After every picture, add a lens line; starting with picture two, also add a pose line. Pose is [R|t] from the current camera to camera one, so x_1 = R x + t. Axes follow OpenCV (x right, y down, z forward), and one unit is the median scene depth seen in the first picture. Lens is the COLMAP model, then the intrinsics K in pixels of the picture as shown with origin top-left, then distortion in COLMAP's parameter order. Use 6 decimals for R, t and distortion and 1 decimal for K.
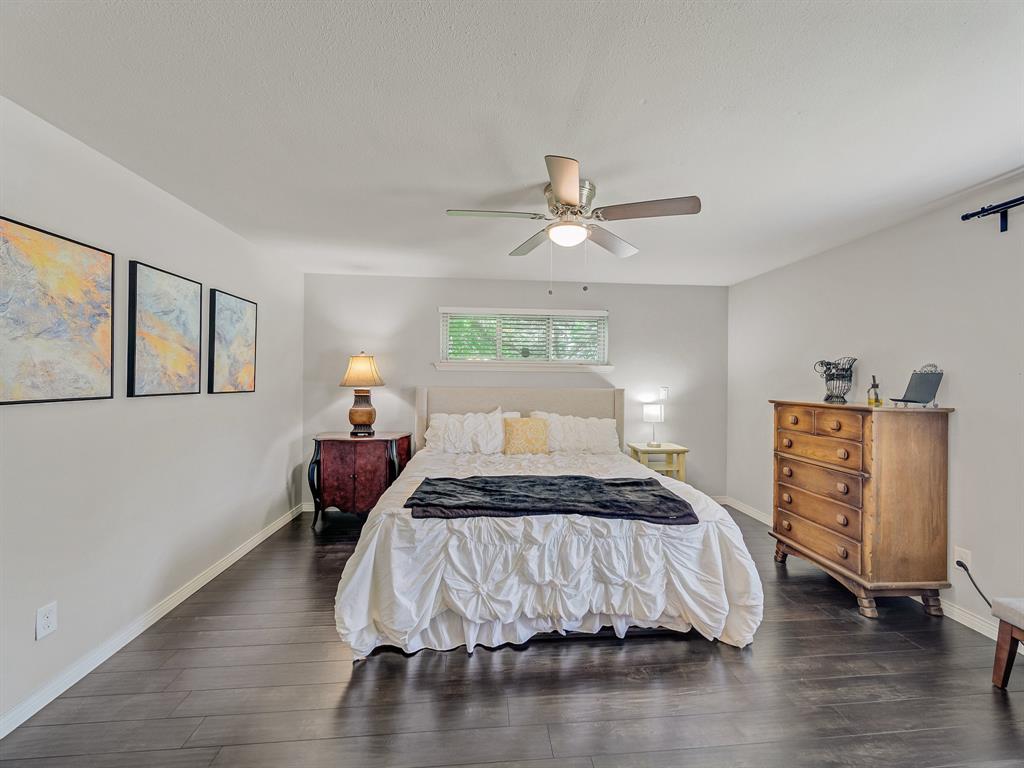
lens RADIAL K [[405.1, 0, 511.8], [0, 405.1, 379.2], [0, 0, 1]] dist [-0.003772, -0.000455]
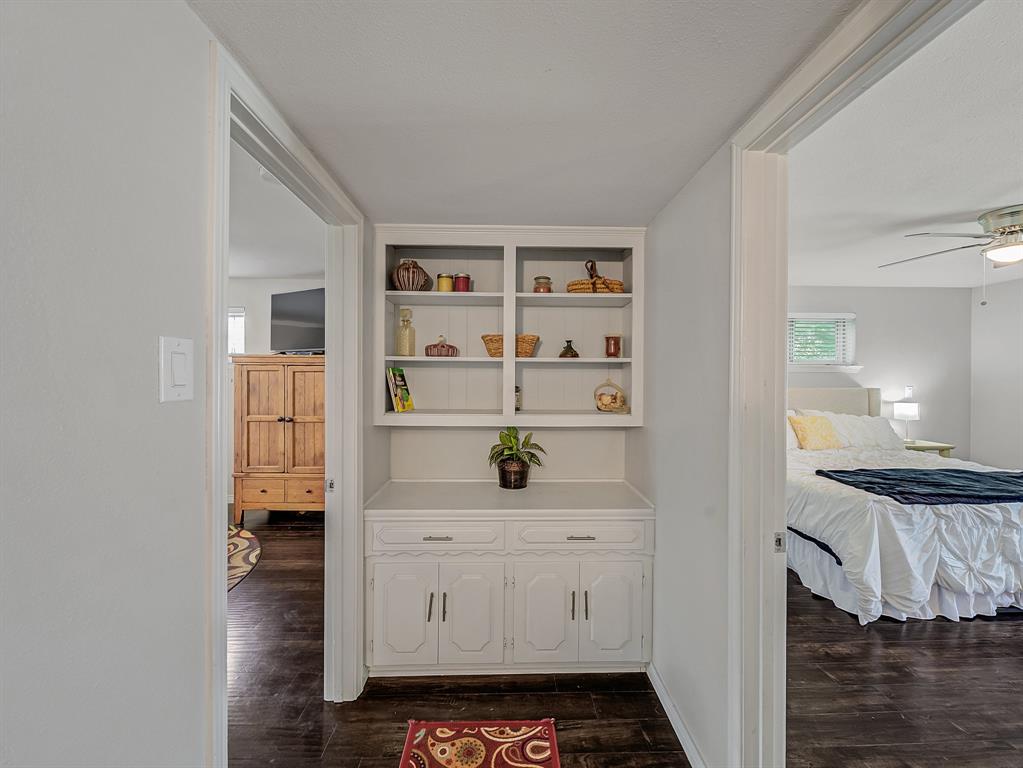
lens RADIAL K [[404.7, 0, 510.4], [0, 404.7, 377.0], [0, 0, 1]] dist [-0.003772, -0.000455]
pose [[0.998011, -0.007012, -0.062656, -1.102894], [0.007136, 0.999973, 0.001750, -0.023670], [0.062642, -0.002193, 0.998034, -0.181677]]
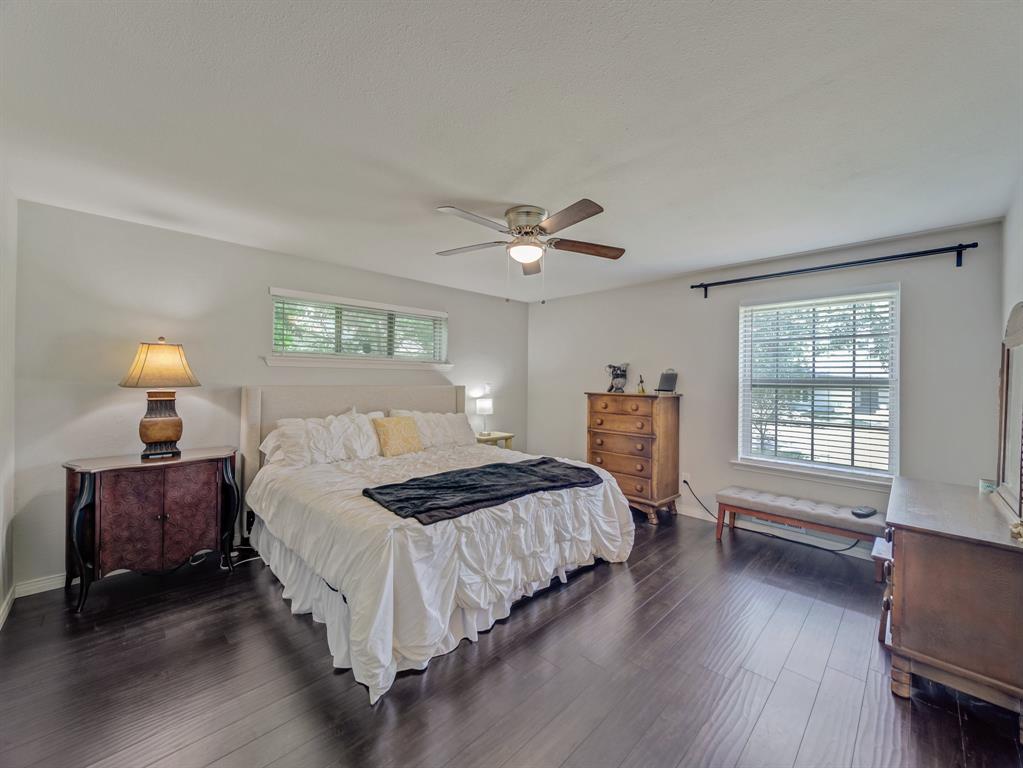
lens RADIAL K [[404.7, 0, 517.5], [0, 404.7, 379.5], [0, 0, 1]] dist [-0.003772, -0.000455]
pose [[0.760595, -0.003972, 0.649214, -0.593490], [-0.002464, 0.999956, 0.009004, -0.005228], [-0.649222, -0.008448, 0.760552, 0.125509]]
